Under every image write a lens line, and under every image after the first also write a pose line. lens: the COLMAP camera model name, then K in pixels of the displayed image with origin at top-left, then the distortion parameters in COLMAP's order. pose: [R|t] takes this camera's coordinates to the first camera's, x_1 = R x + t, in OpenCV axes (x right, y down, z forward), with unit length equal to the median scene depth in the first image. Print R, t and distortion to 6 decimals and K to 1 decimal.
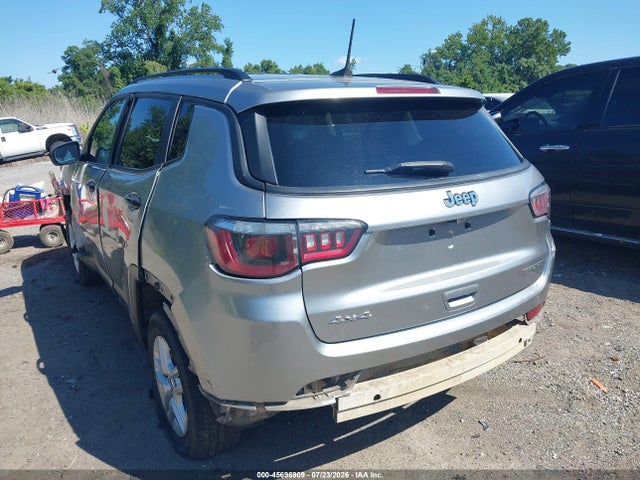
lens RADIAL K [[503.4, 0, 313.4], [0, 503.4, 239.0], [0, 0, 1]] dist [-0.000781, 0.009353]
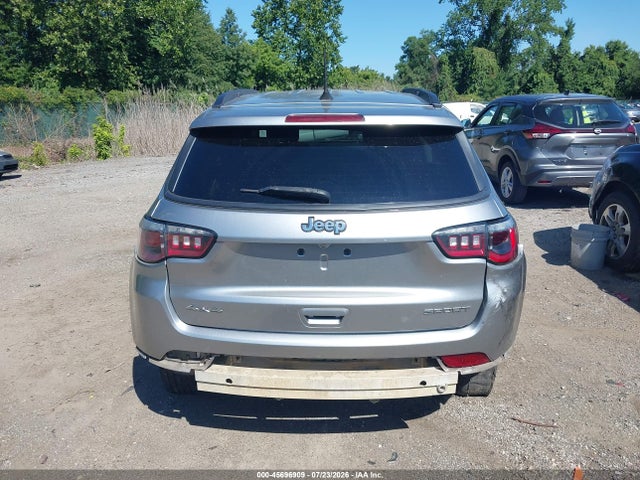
lens RADIAL K [[499.0, 0, 322.0], [0, 499.0, 232.7], [0, 0, 1]] dist [-0.001298, 0.010598]
pose [[0.835460, 0.154926, -0.527261, 0.889165], [-0.146993, 0.987480, 0.057239, -0.131217], [0.529528, 0.029683, 0.847773, 0.114173]]
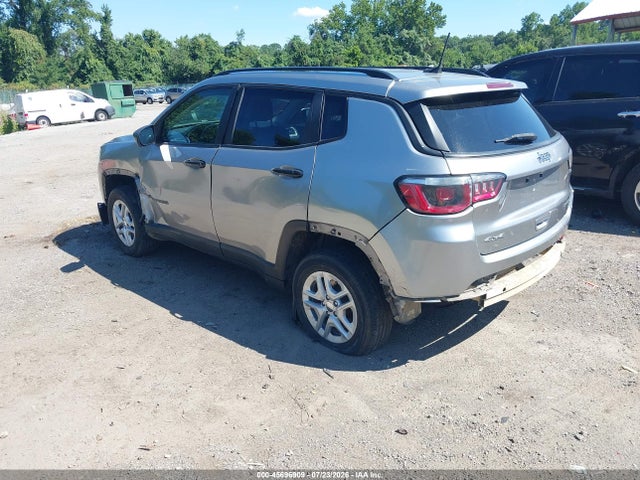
lens RADIAL K [[499.0, 0, 322.0], [0, 499.0, 232.7], [0, 0, 1]] dist [-0.001298, 0.010598]
pose [[0.976932, -0.072336, 0.200925, -0.709878], [0.063732, 0.996765, 0.048976, 0.031964], [-0.203818, -0.035041, 0.978381, -0.368895]]
